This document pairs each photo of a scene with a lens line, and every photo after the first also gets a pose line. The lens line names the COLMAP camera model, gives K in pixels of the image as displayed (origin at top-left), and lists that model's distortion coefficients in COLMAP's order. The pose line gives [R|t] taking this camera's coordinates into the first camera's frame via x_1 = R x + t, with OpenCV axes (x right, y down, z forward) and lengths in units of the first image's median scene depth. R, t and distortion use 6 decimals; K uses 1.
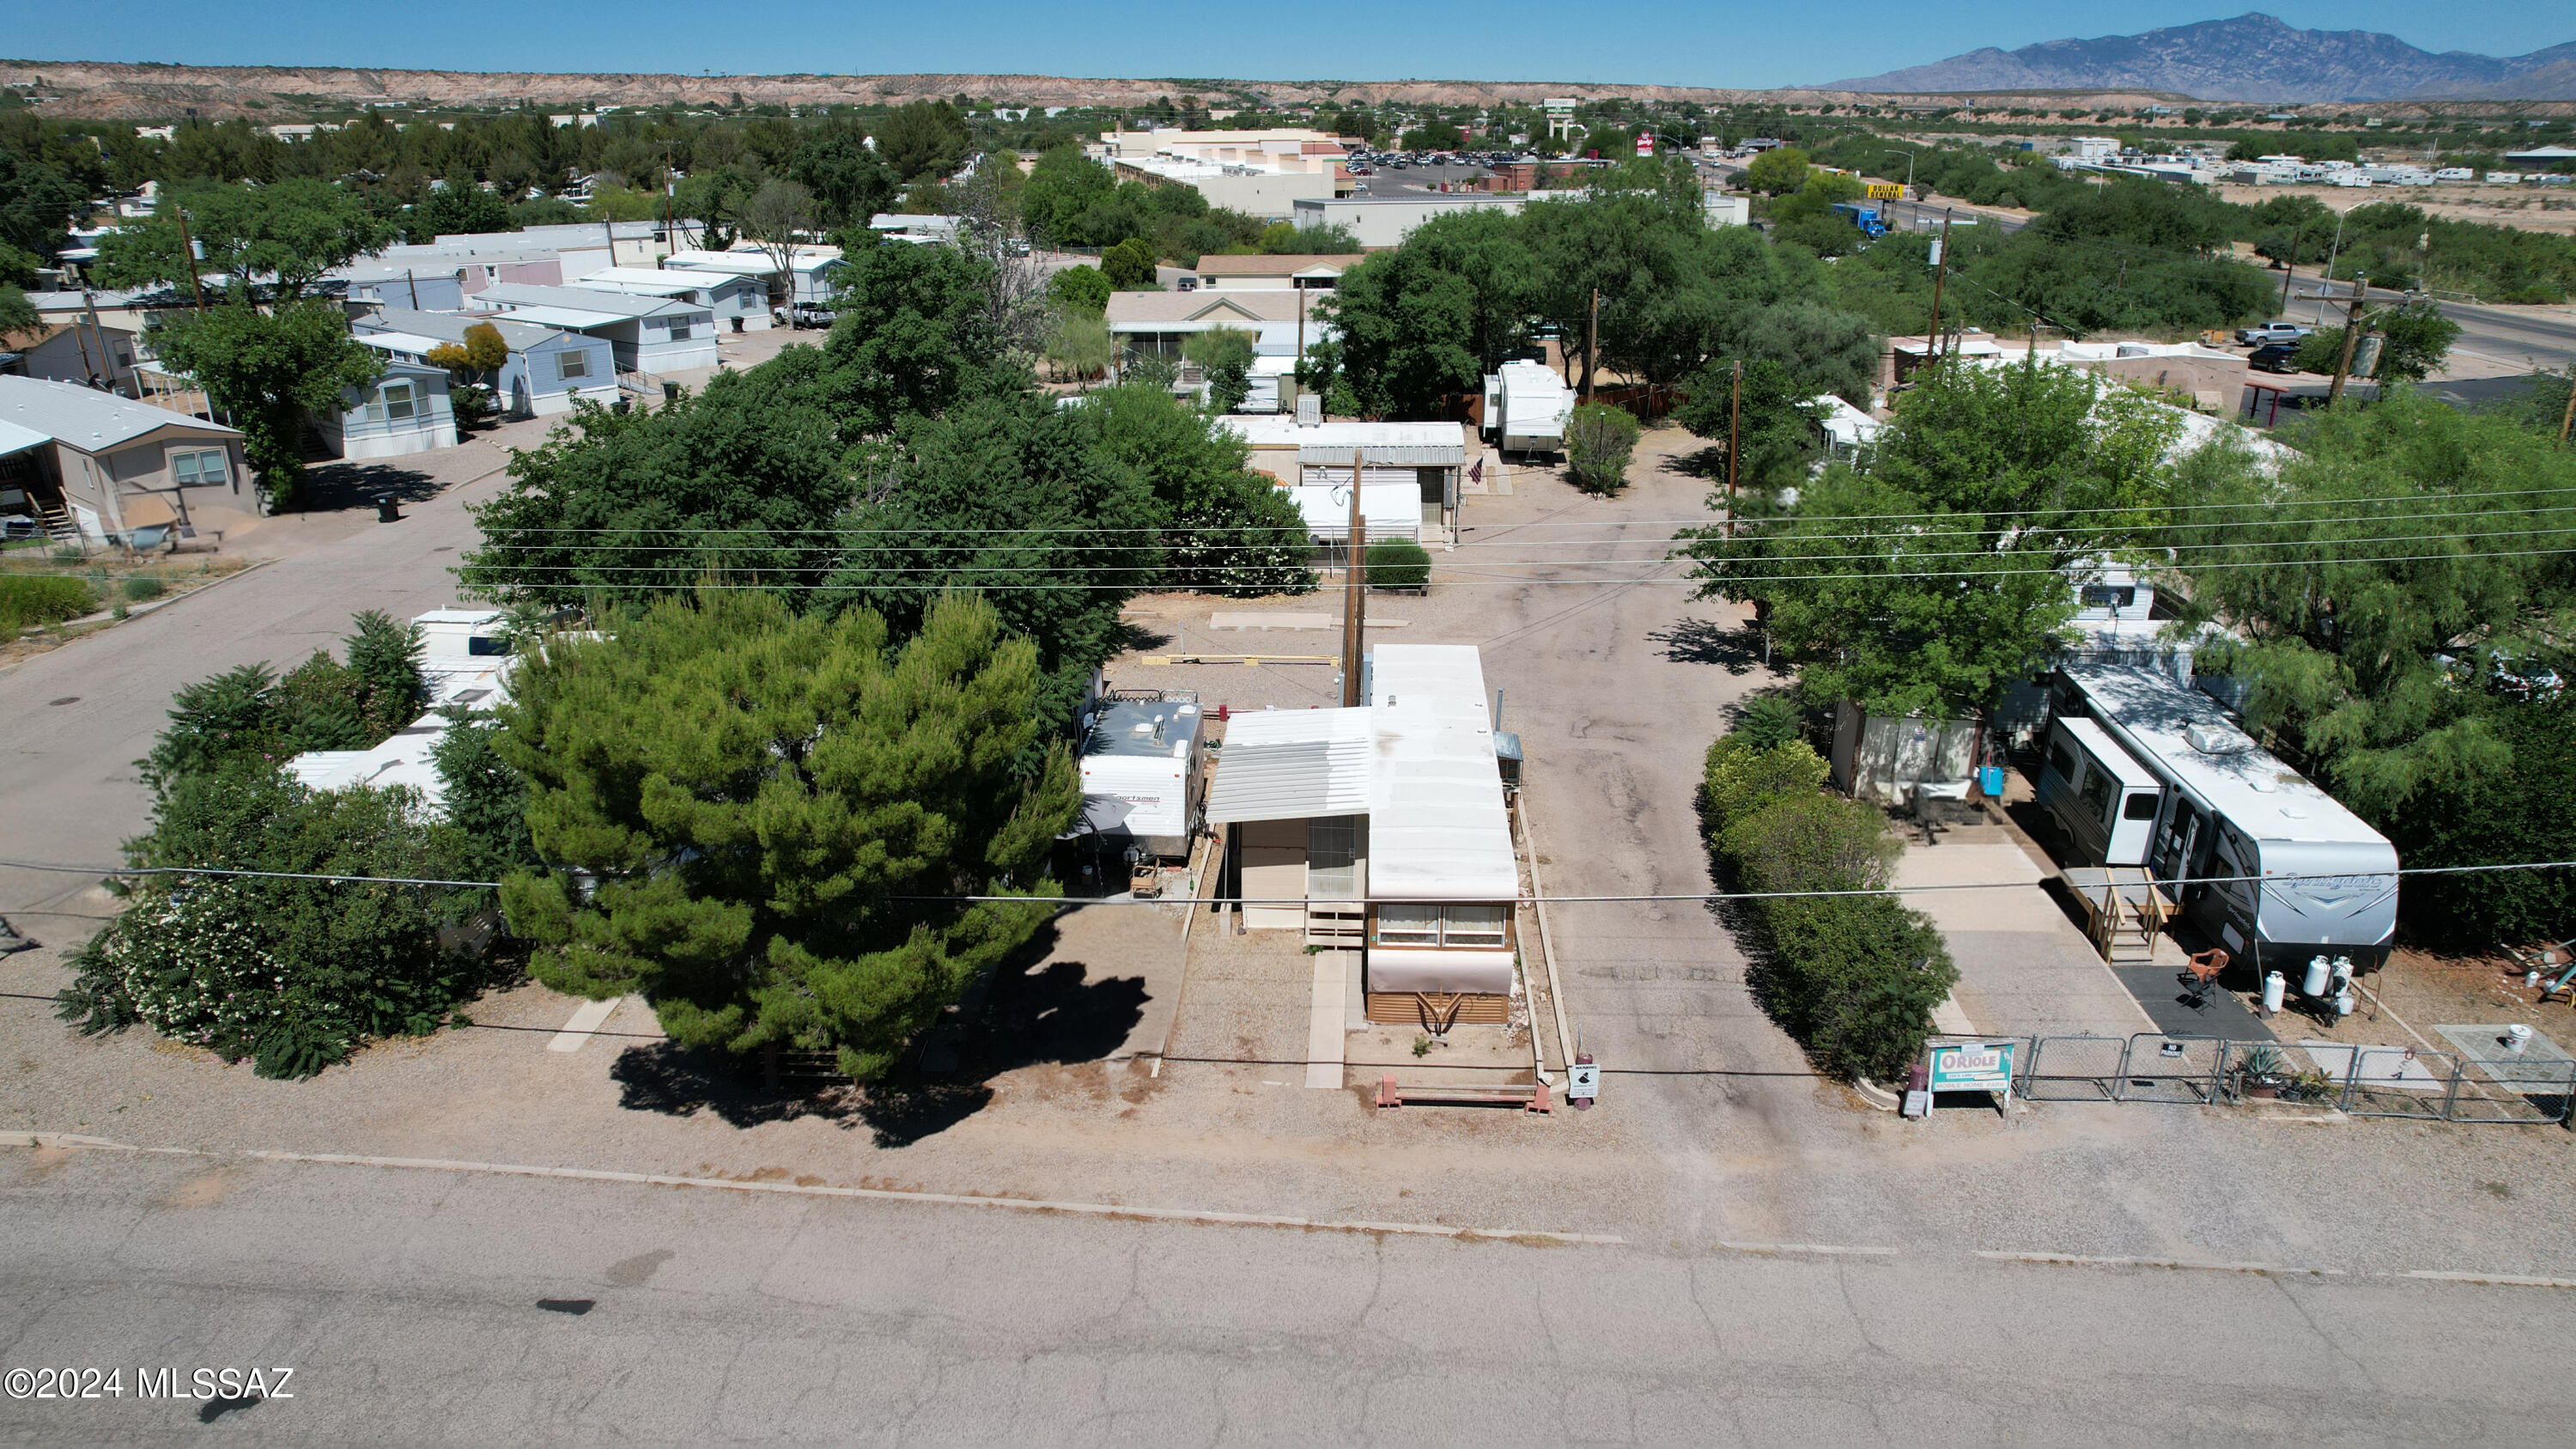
lens RADIAL K [[1640.5, 0, 1300.6], [0, 1640.5, 723.4], [0, 0, 1]] dist [-0.089363, 0.088301]
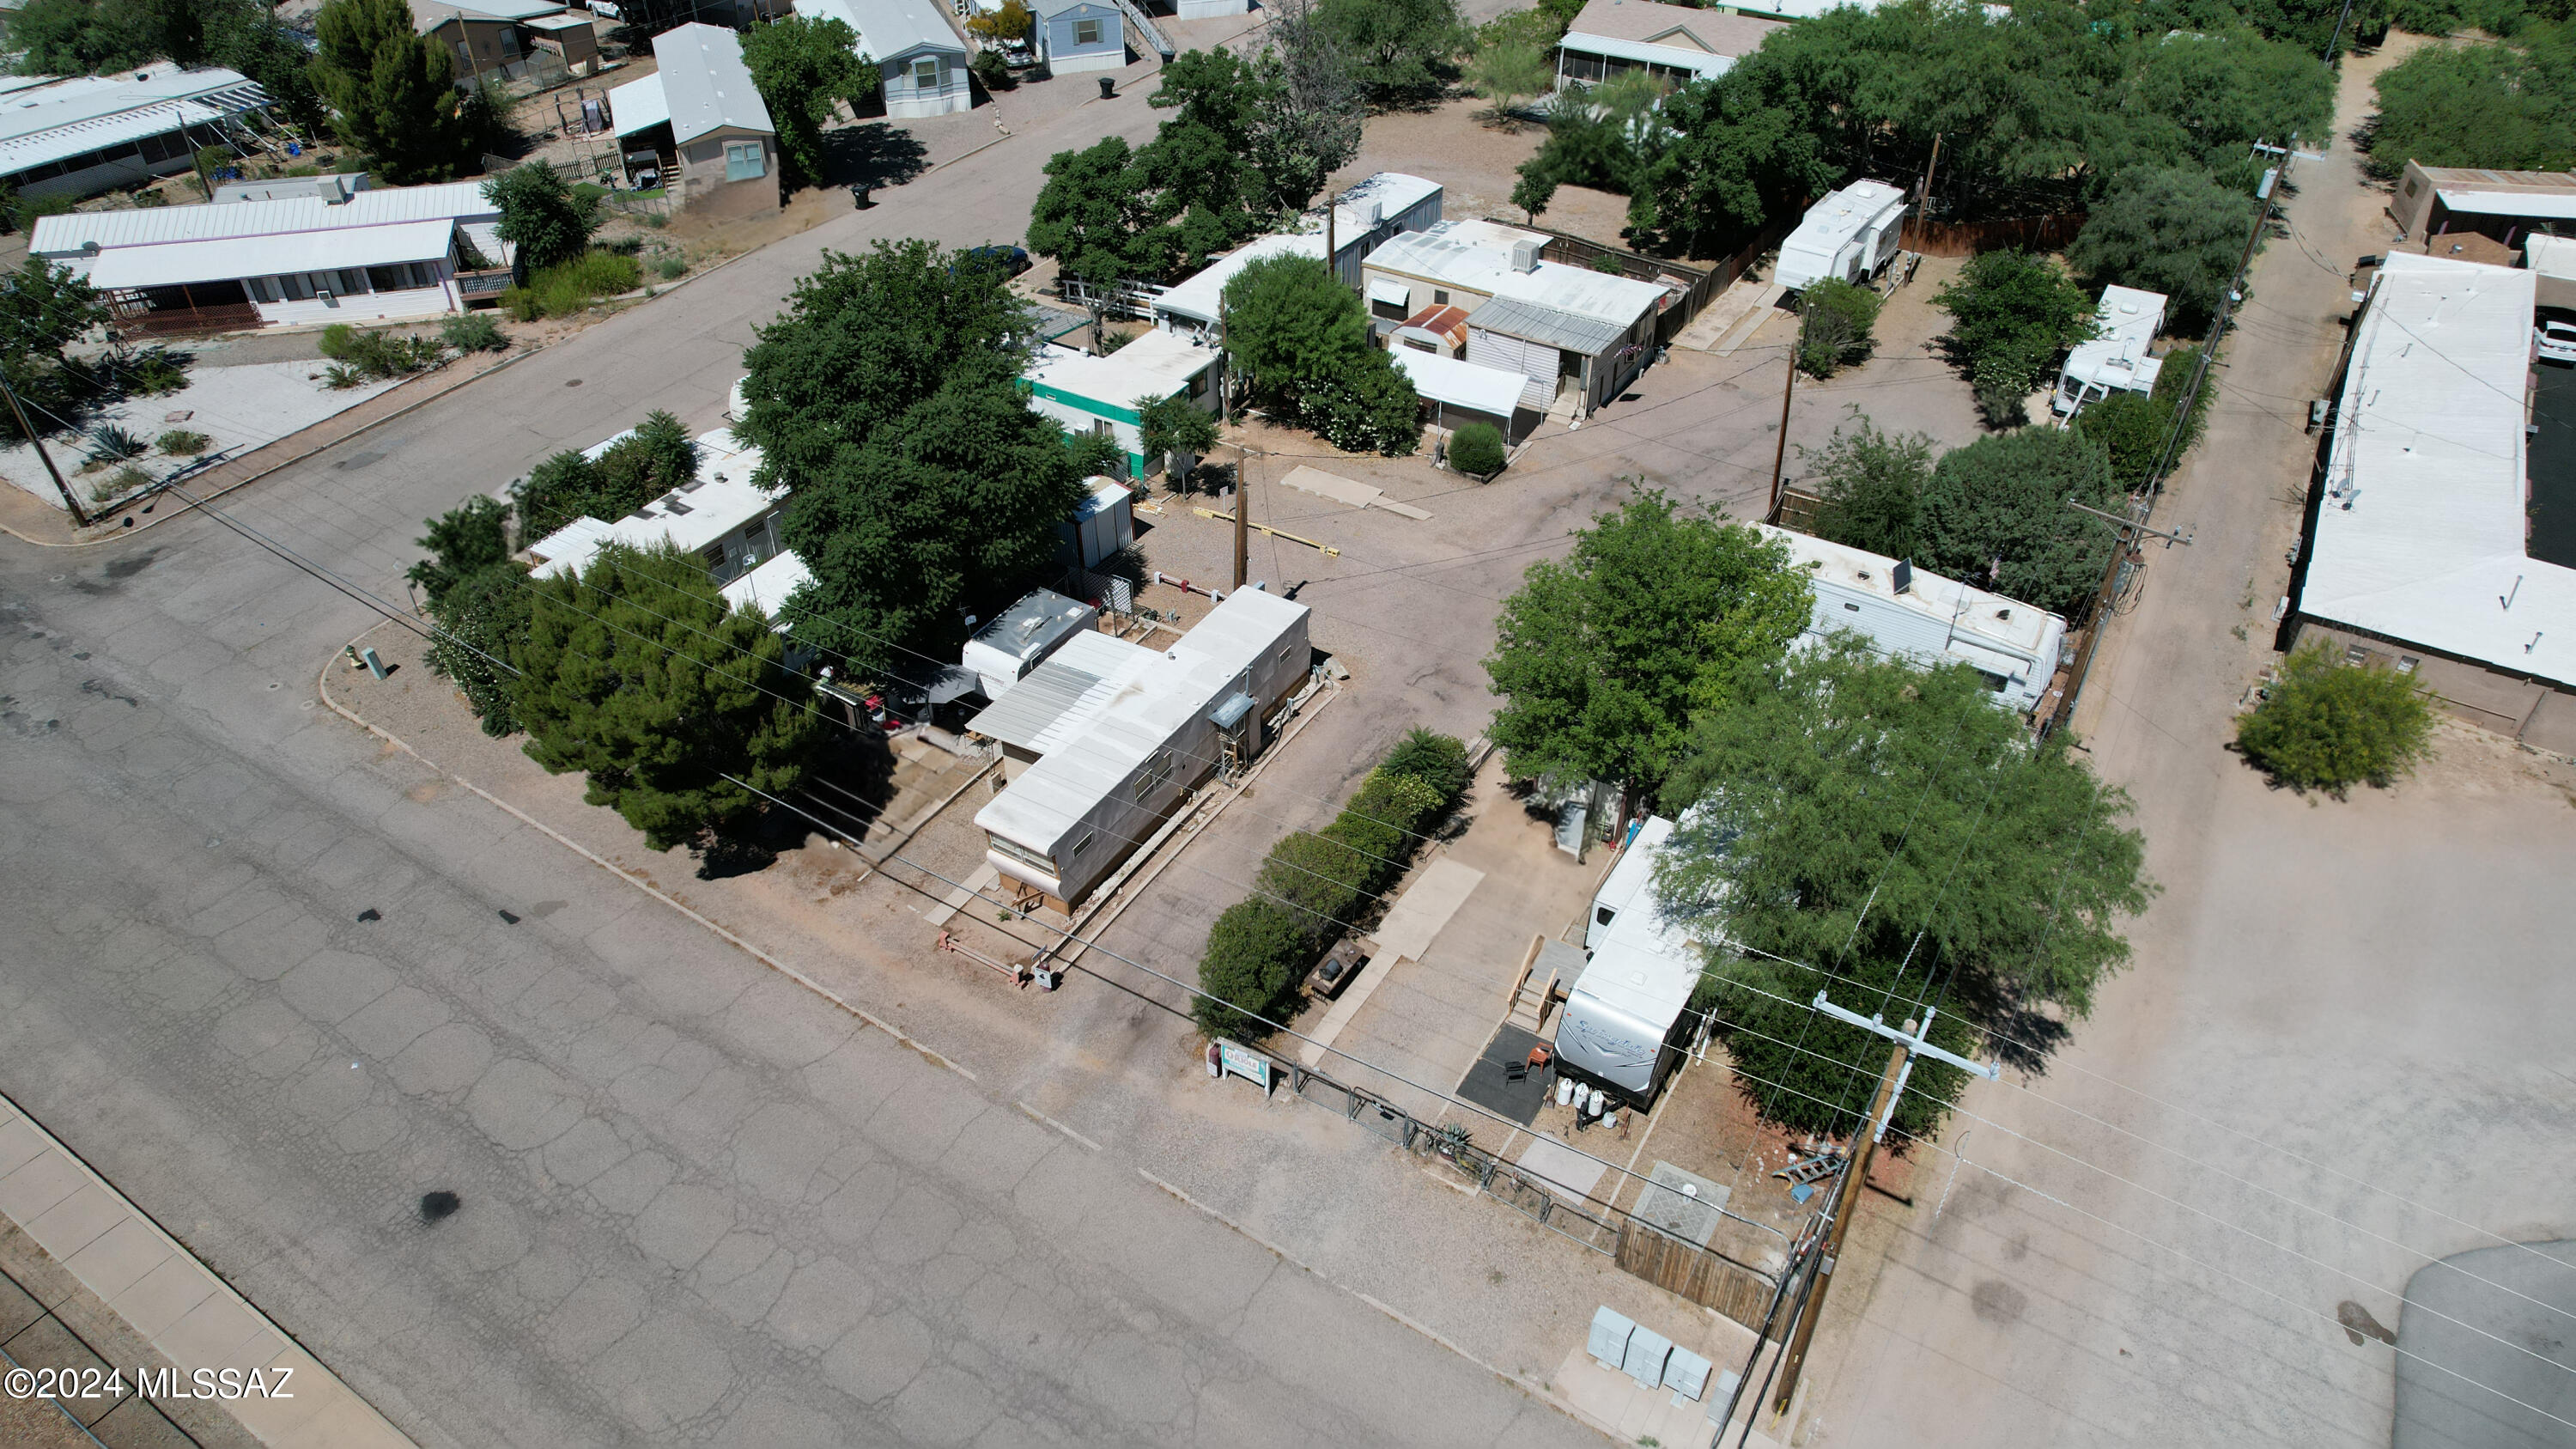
lens RADIAL K [[1640.5, 0, 1300.6], [0, 1640.5, 723.4], [0, 0, 1]] dist [-0.089363, 0.088301]
pose [[0.878156, 0.298492, -0.373825, 0.478583], [-0.170149, 0.925240, 0.339088, -0.313153], [0.447093, -0.234166, 0.863293, -0.117594]]
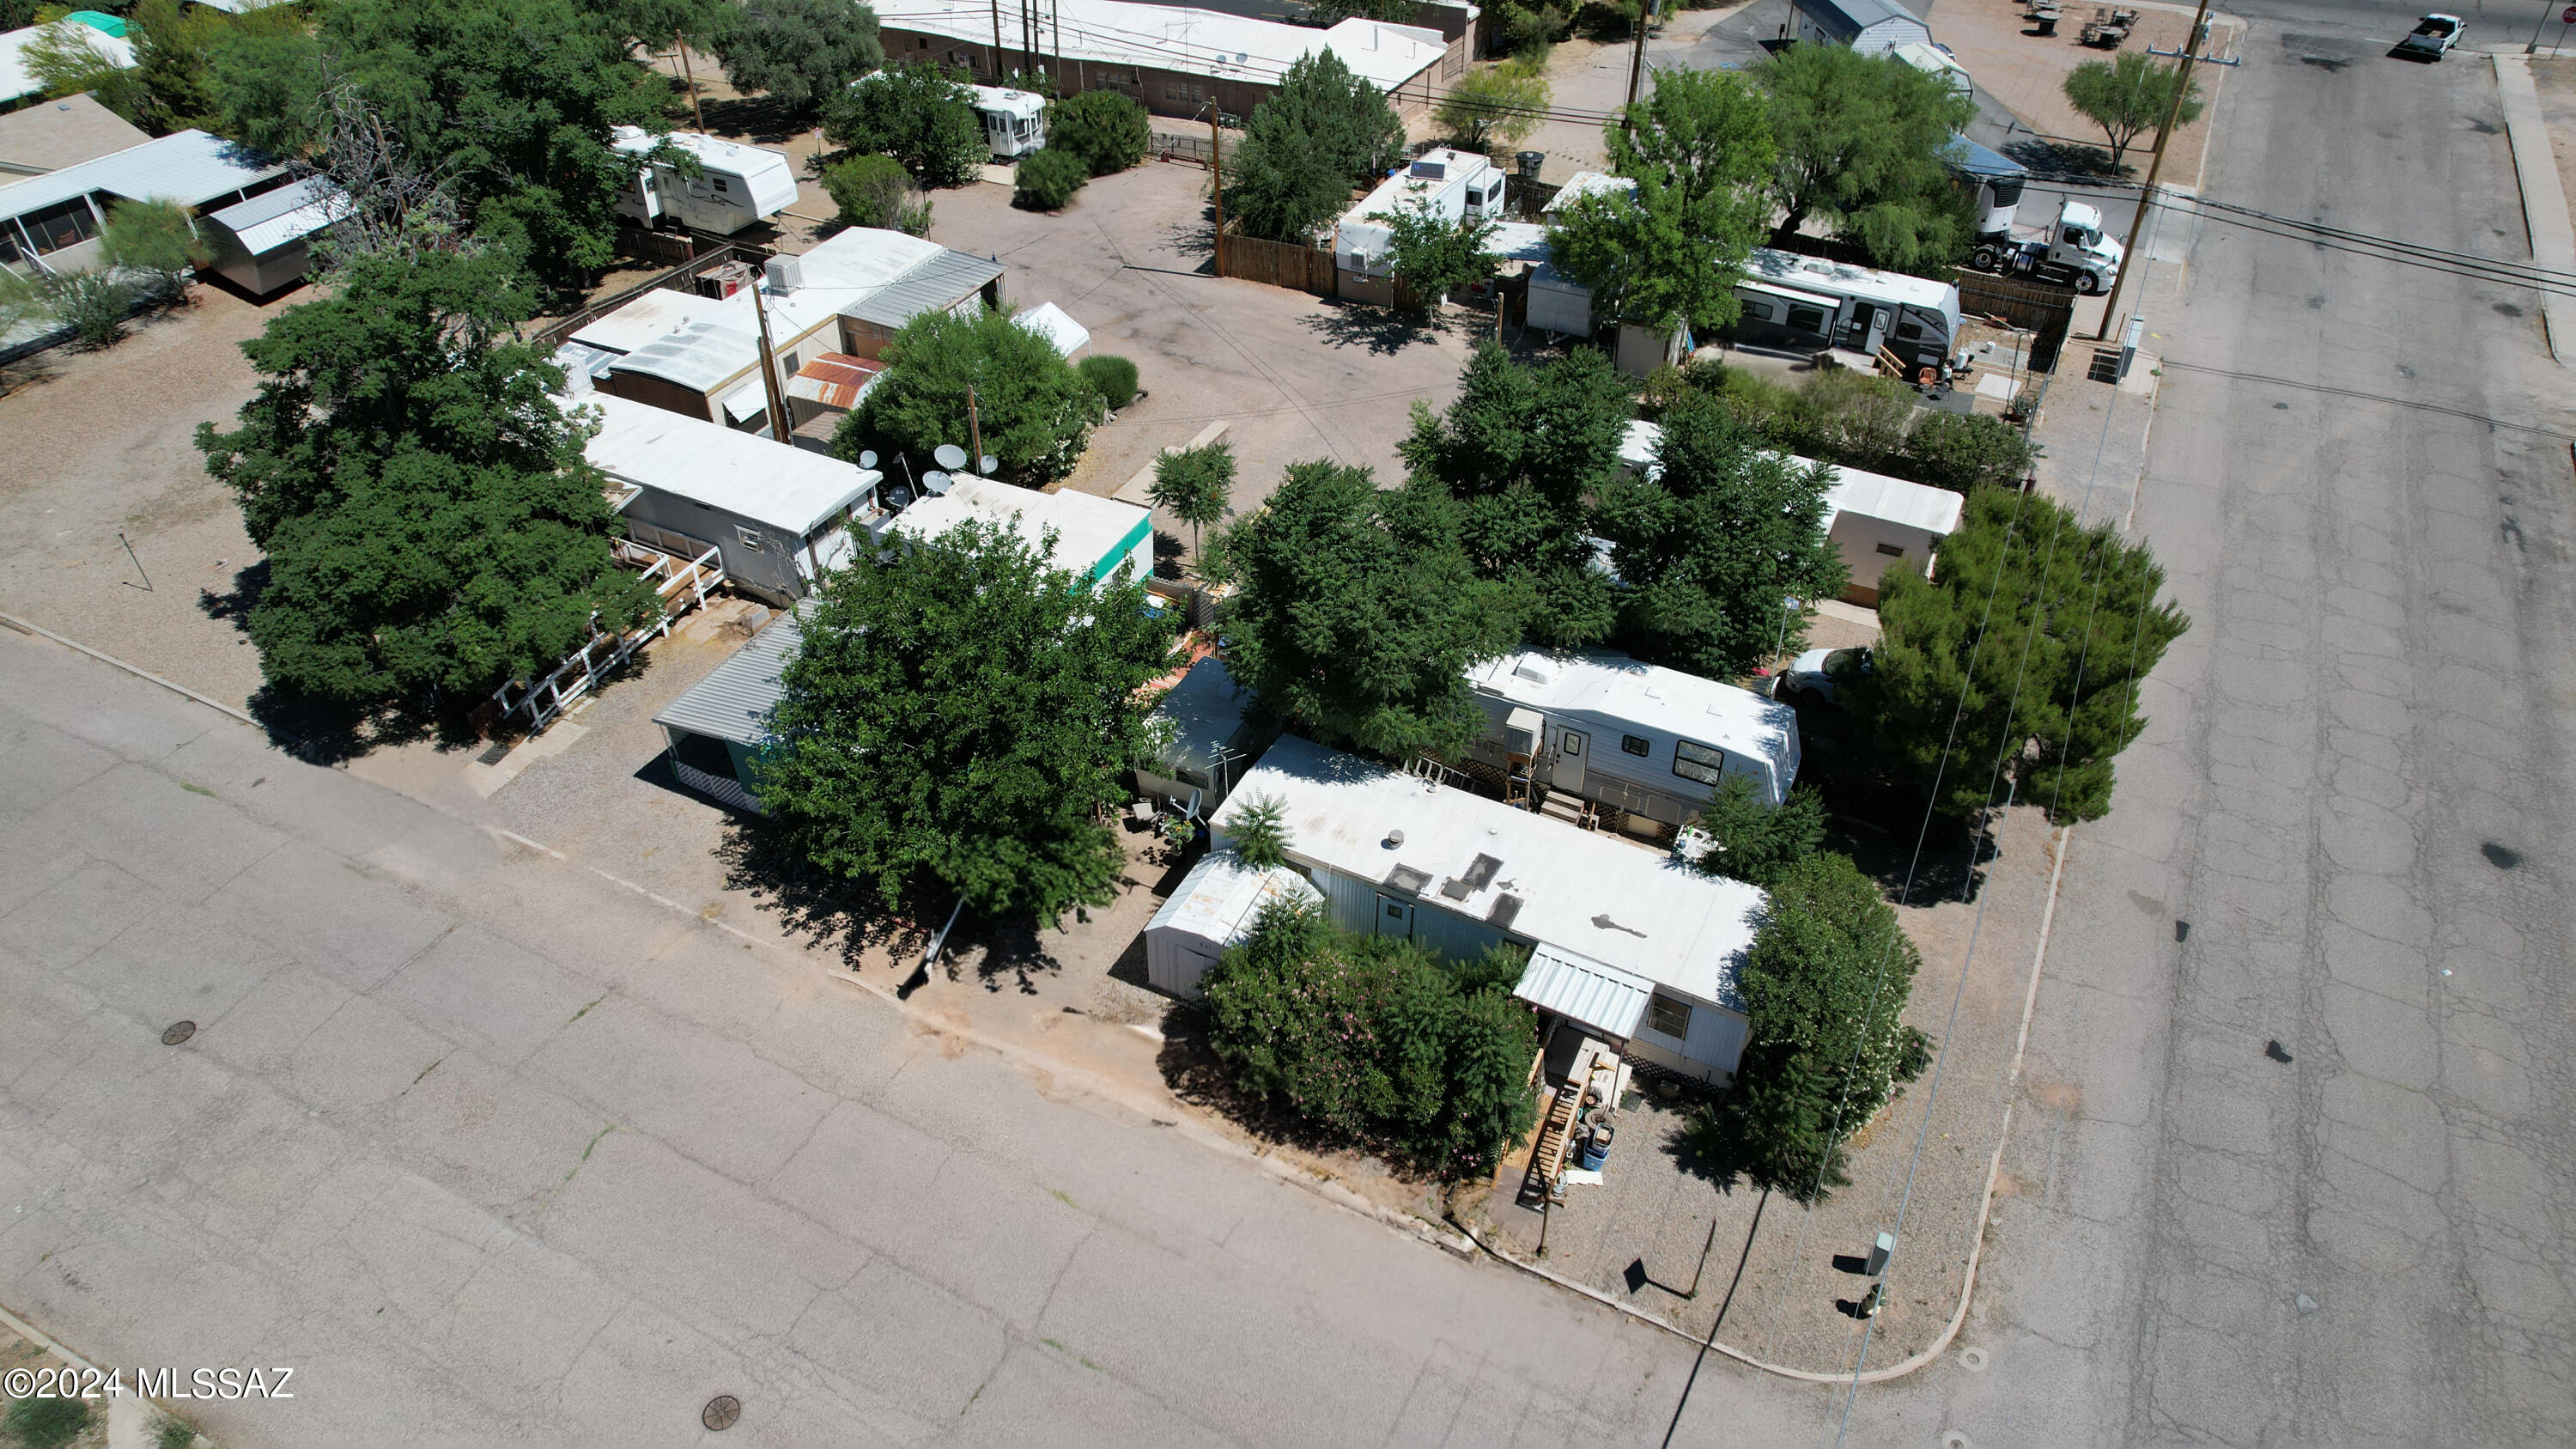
lens RADIAL K [[1640.5, 0, 1300.6], [0, 1640.5, 723.4], [0, 0, 1]] dist [-0.089363, 0.088301]
pose [[0.405696, -0.580270, 0.706185, -0.823437], [0.313186, 0.814106, 0.489026, -0.416173], [-0.858677, 0.022772, 0.512012, 0.385231]]
